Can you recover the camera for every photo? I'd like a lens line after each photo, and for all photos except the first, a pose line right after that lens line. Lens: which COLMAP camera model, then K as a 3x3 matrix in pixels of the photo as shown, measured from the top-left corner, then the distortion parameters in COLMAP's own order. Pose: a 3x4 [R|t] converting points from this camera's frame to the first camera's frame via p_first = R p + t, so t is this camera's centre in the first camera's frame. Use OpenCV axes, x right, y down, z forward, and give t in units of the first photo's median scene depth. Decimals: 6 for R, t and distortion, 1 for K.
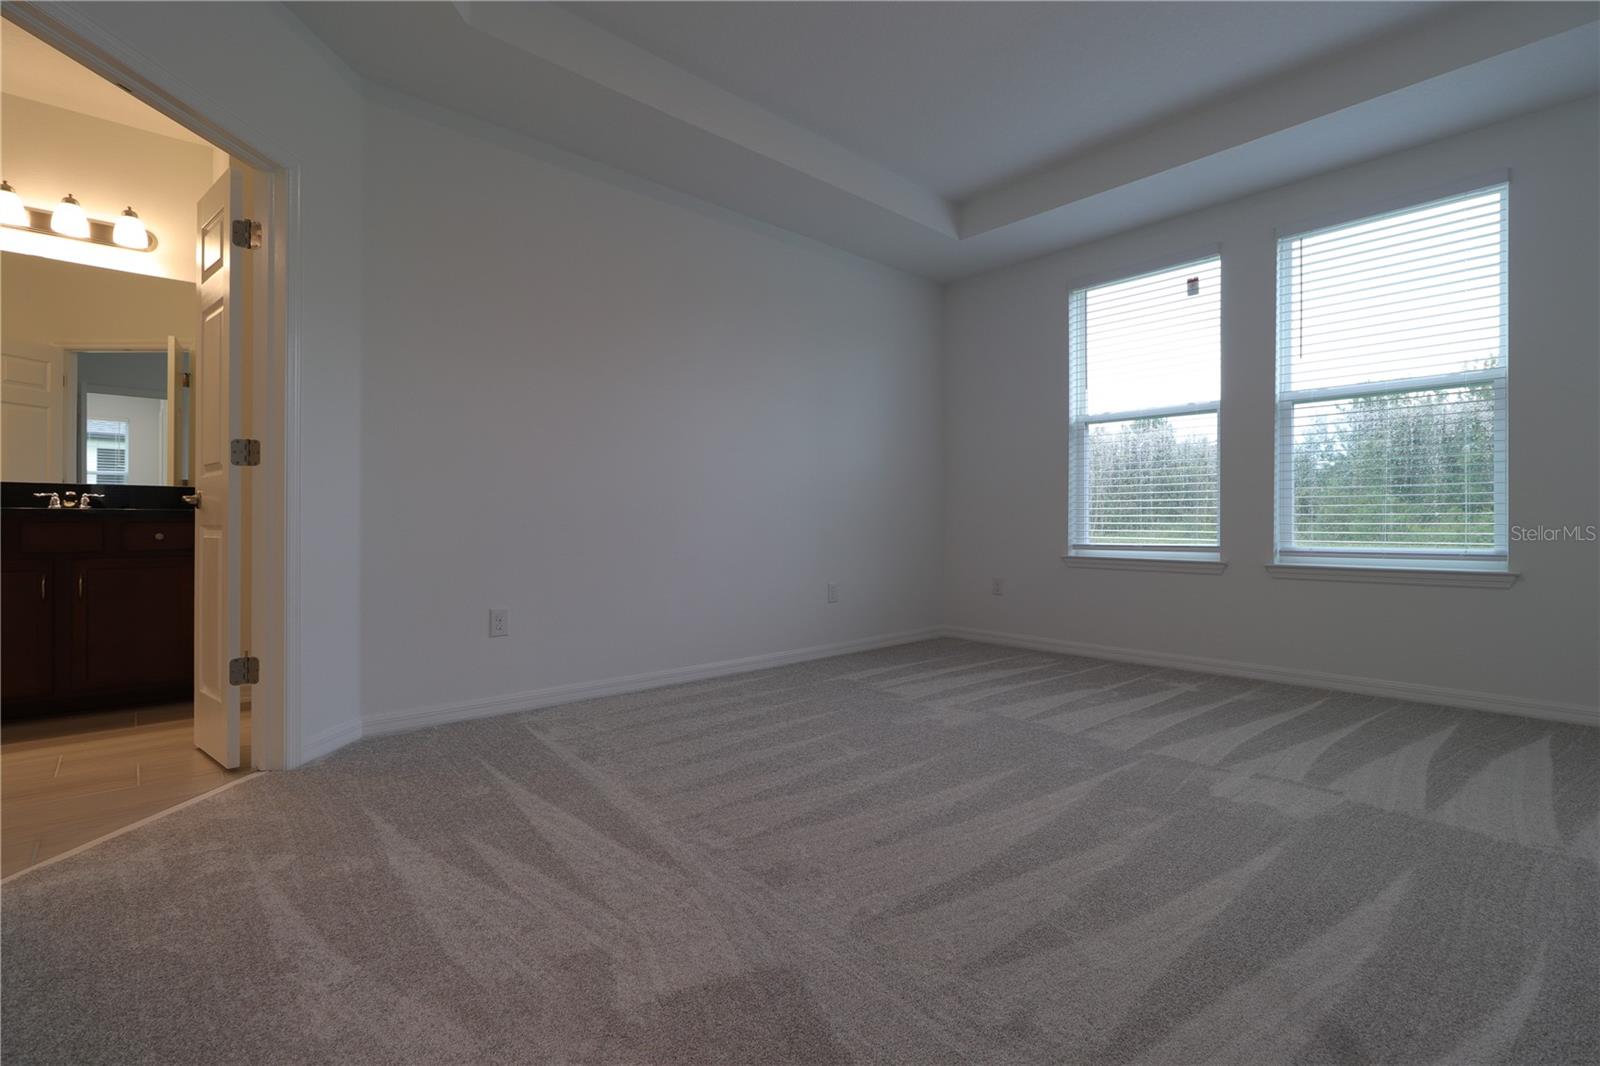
lens RADIAL K [[731.9, 0, 769.9], [0, 731.9, 523.4], [0, 0, 1]] dist [-0.001413, -0.000263]
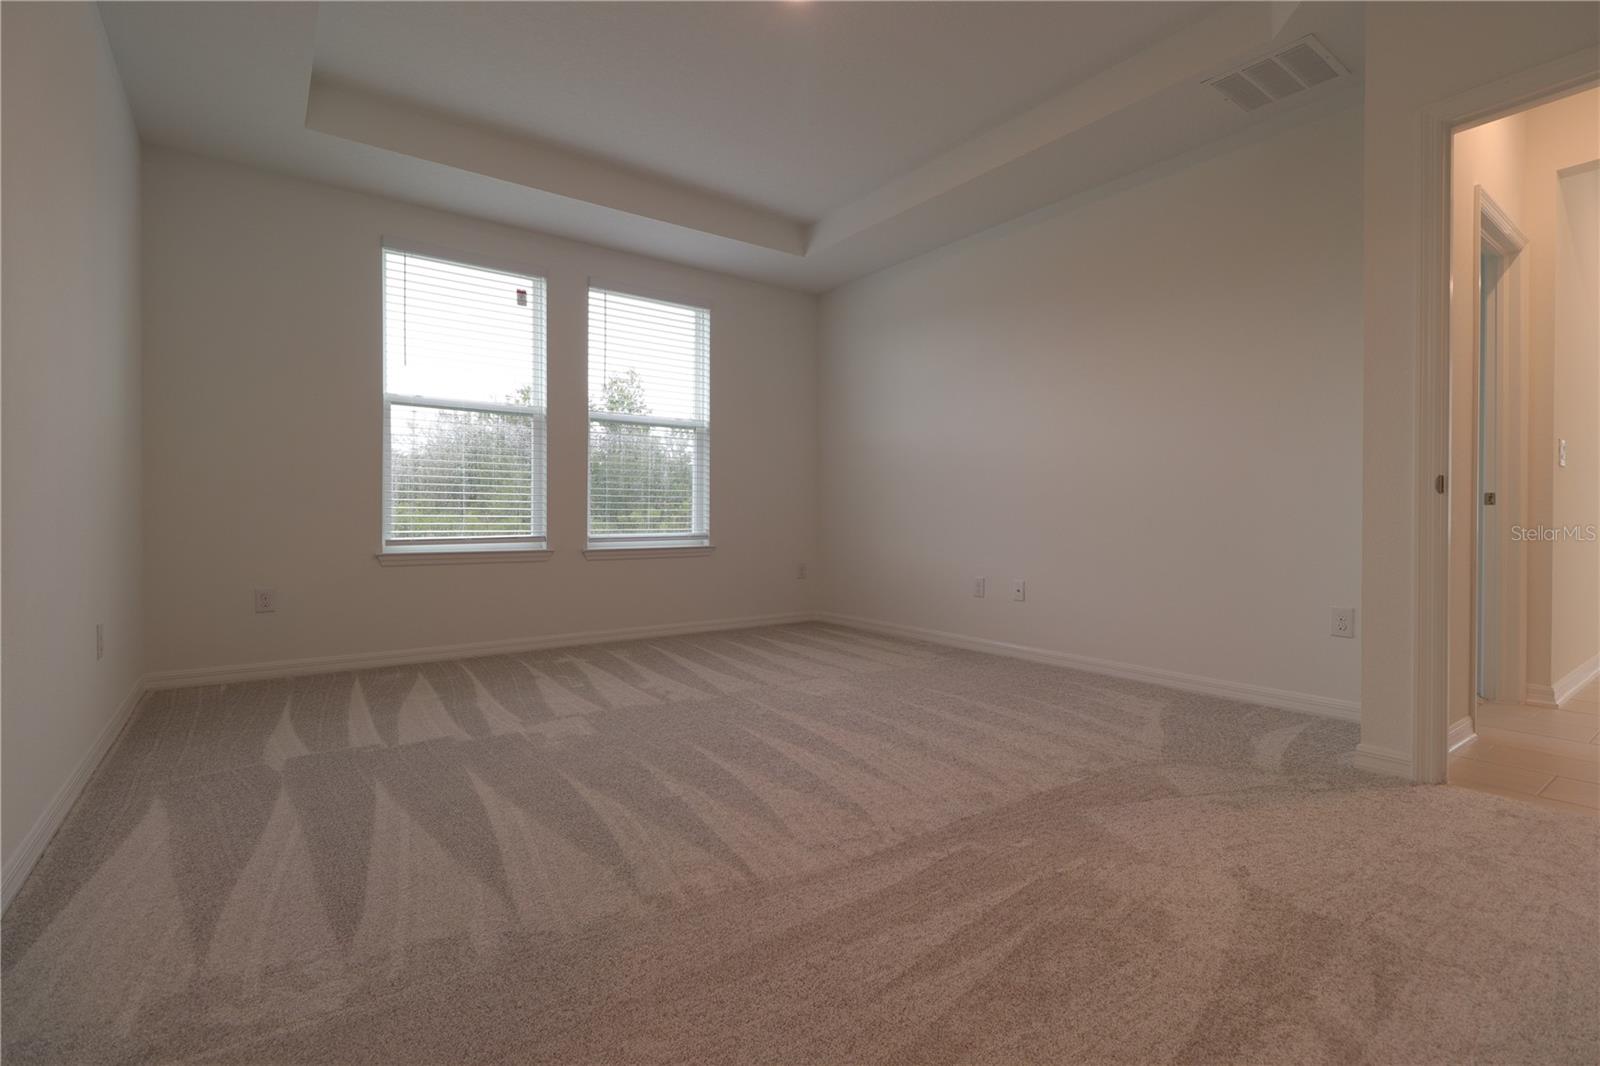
lens RADIAL K [[712.1, 0, 798.2], [0, 712.1, 522.4], [0, 0, 1]] dist [-0.002720, -0.000166]
pose [[0.093935, -0.009891, 0.995529, -0.472580], [-0.003500, 0.999941, 0.010265, -0.002969], [-0.995572, -0.004448, 0.093894, 0.531671]]
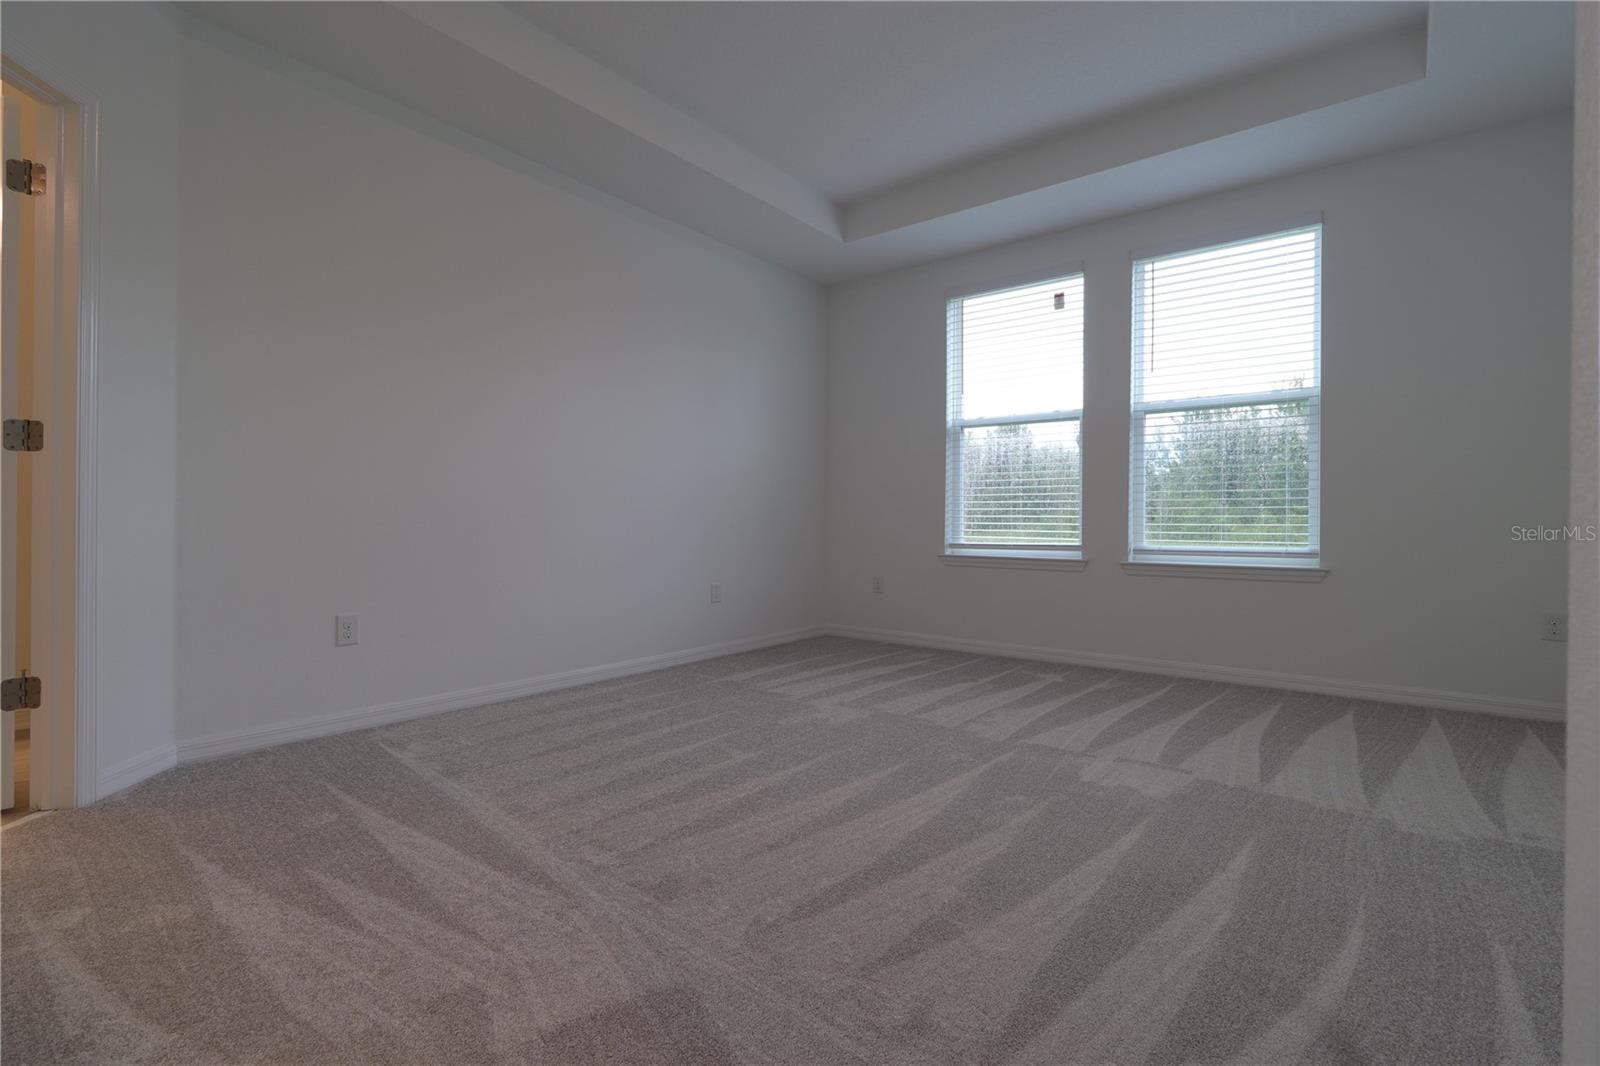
lens RADIAL K [[731.9, 0, 769.9], [0, 731.9, 523.4], [0, 0, 1]] dist [-0.001413, -0.000263]
pose [[0.984685, 0.004050, 0.174299, -0.021445], [-0.004319, 0.999990, 0.001165, -0.000036], [-0.174292, -0.001900, 0.984692, 0.027299]]
